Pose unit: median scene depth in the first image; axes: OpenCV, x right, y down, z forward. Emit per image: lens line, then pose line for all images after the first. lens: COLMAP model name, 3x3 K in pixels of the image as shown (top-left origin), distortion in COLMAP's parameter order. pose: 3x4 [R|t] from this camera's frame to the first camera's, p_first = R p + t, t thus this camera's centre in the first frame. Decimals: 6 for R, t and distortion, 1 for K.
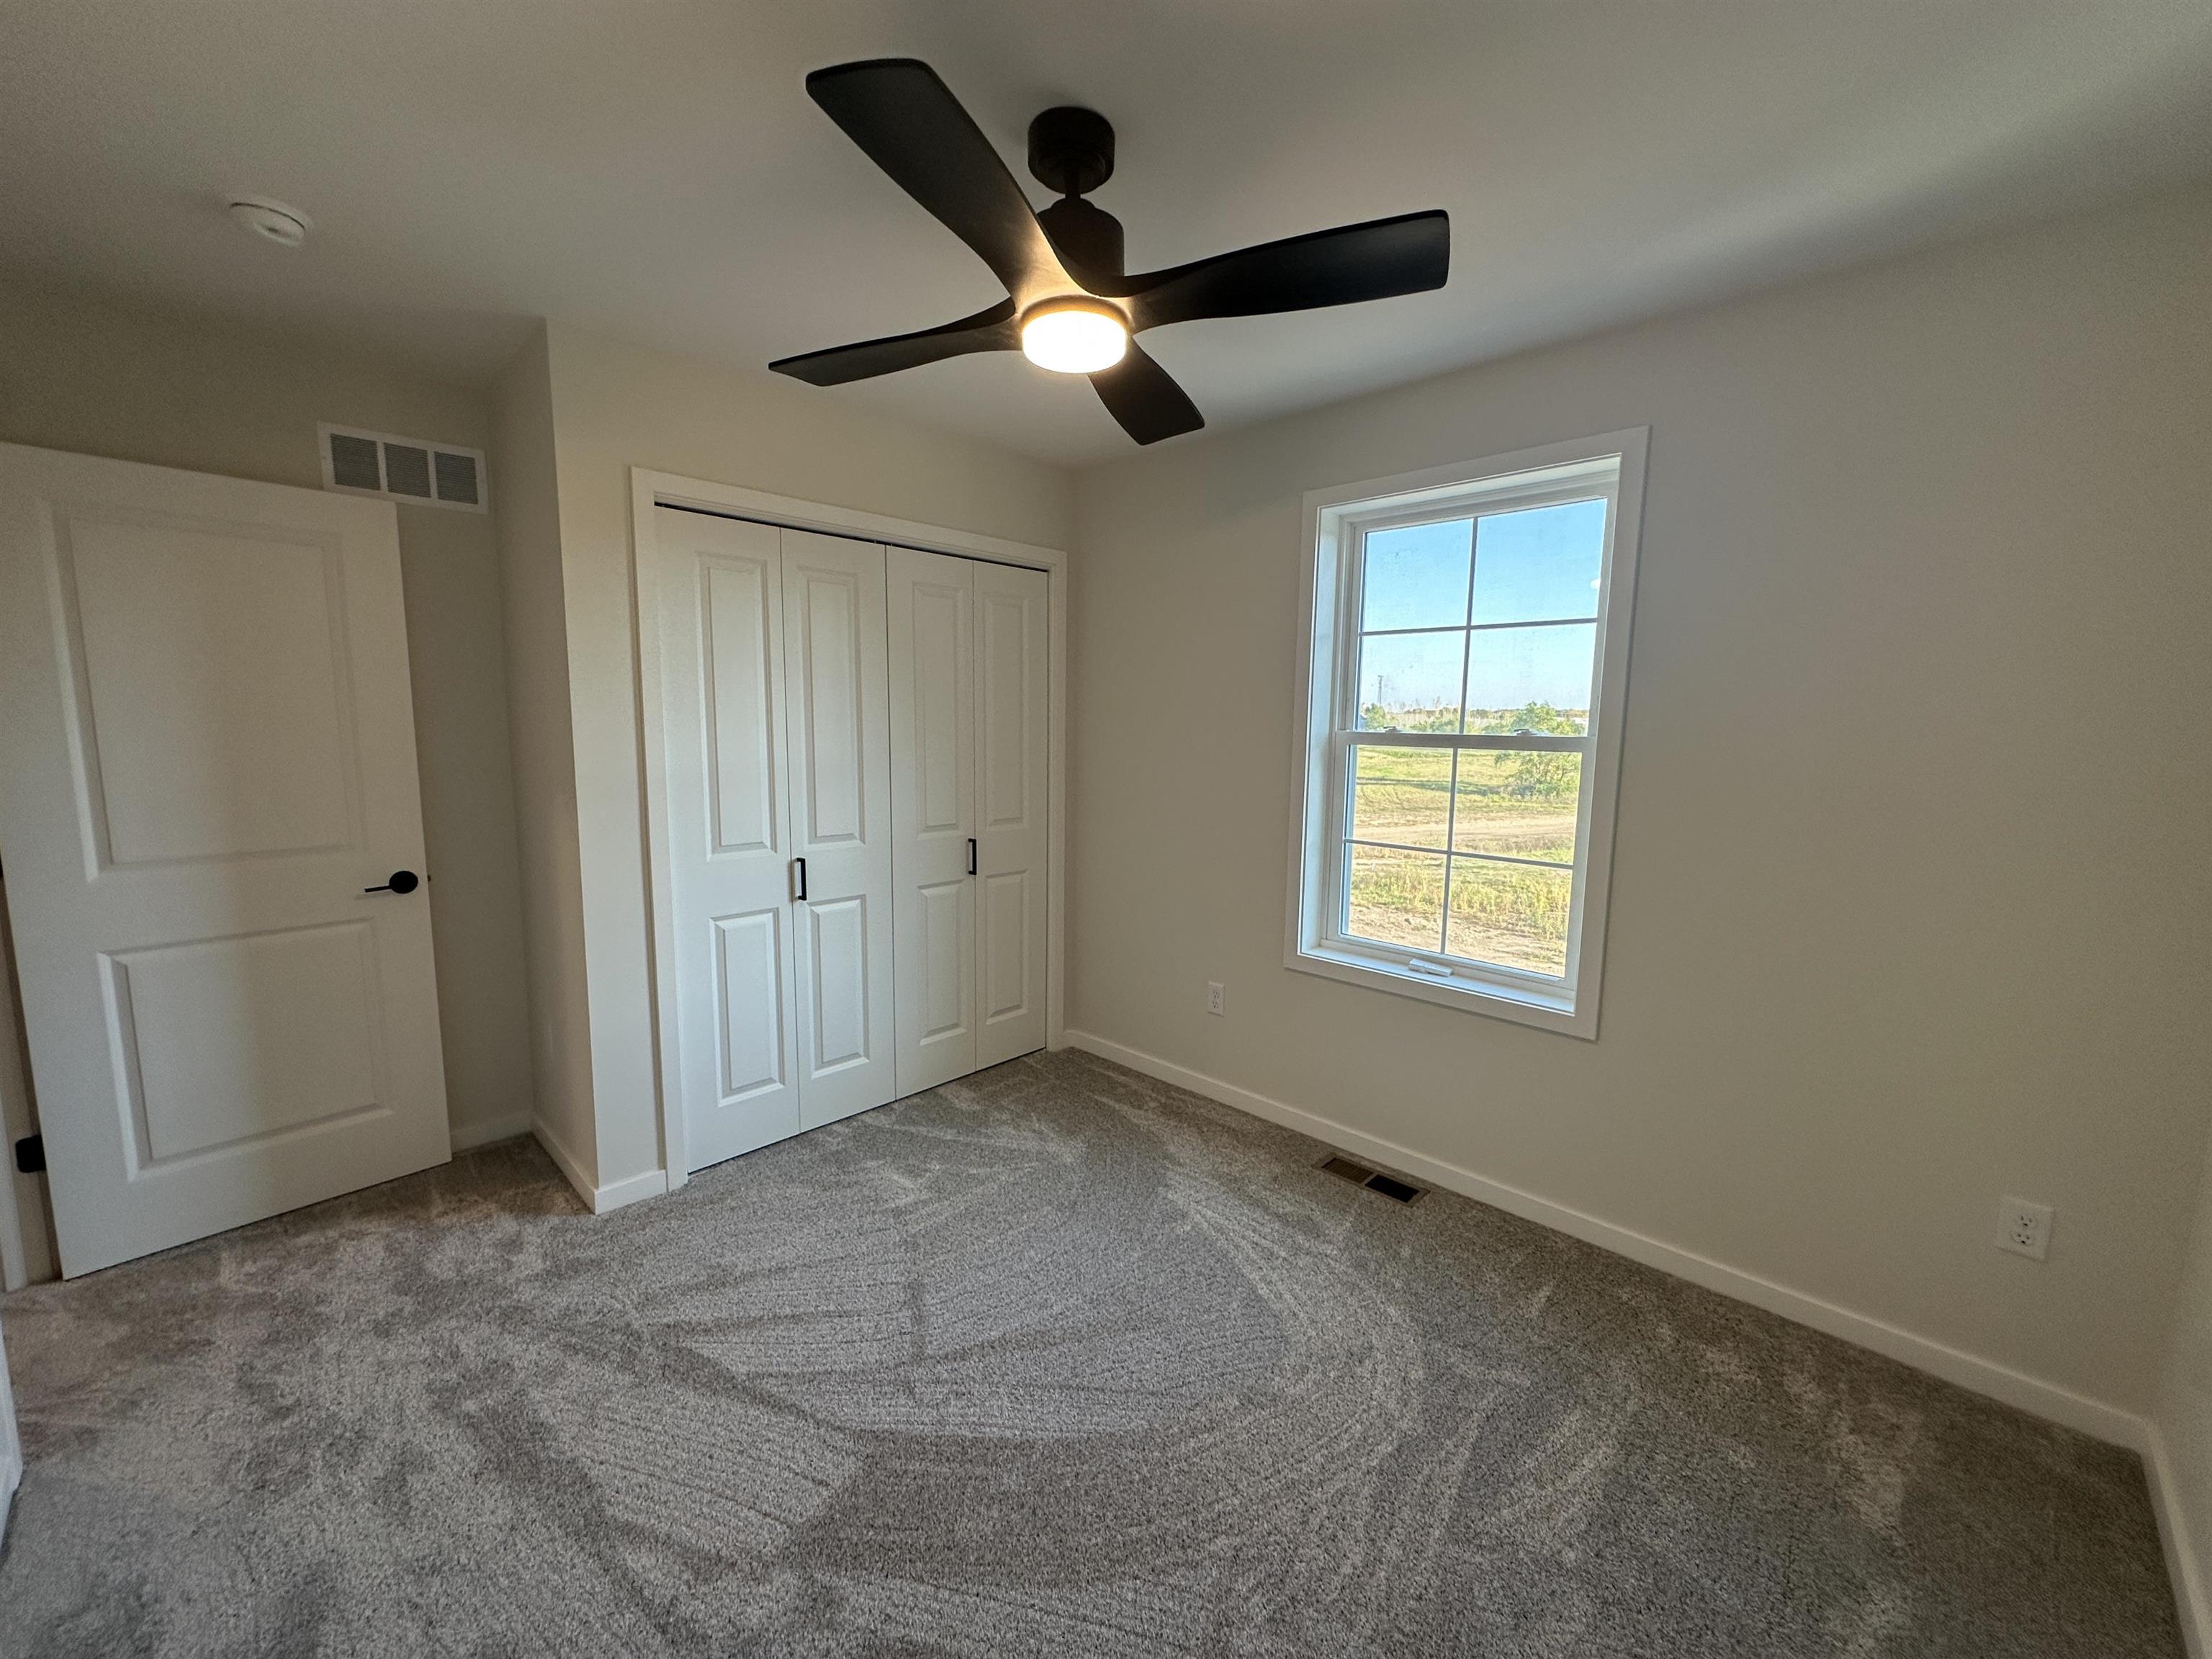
lens RADIAL K [[881.8, 0, 1106.0], [0, 881.8, 829.5], [0, 0, 1]] dist [-0.000022, 0.000021]
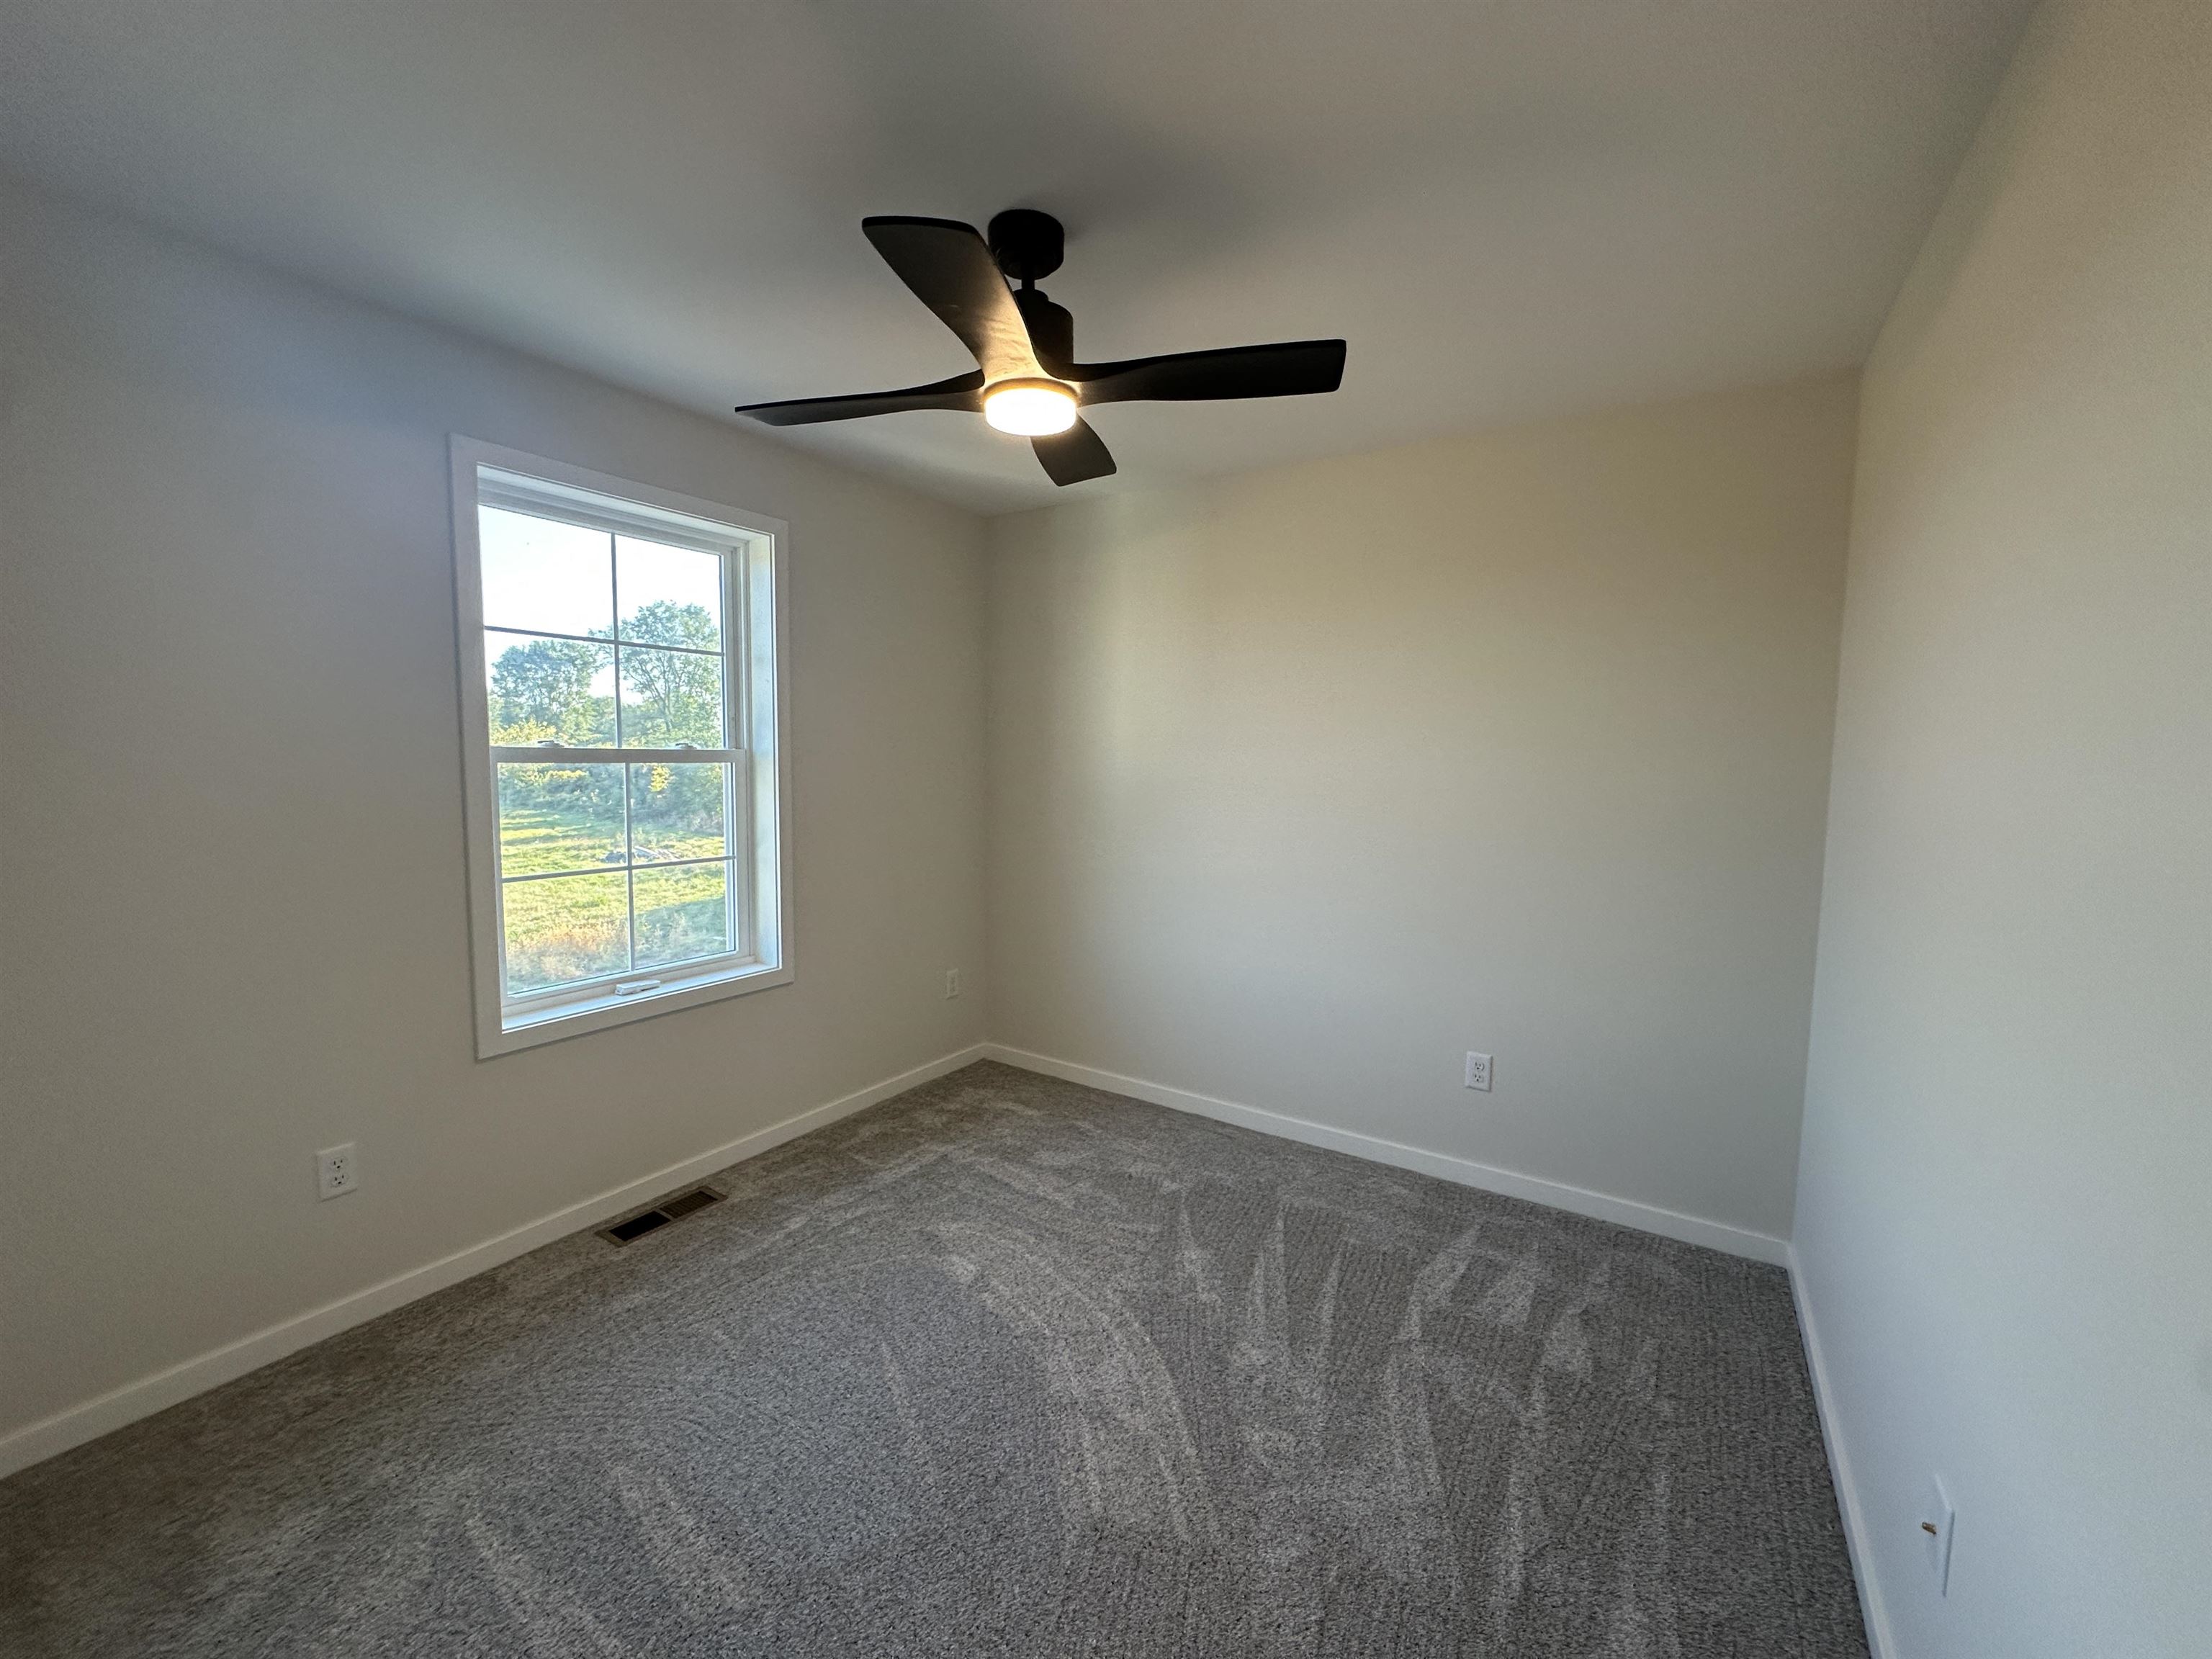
lens RADIAL K [[898.2, 0, 1106.0], [0, 898.2, 829.5], [0, 0, 1]] dist [0.000755, 0.000027]
pose [[-0.193884, -0.107668, 0.975098, -0.727394], [0.099653, 0.986656, 0.128759, -0.097360], [-0.975950, 0.122136, -0.180568, 0.683050]]
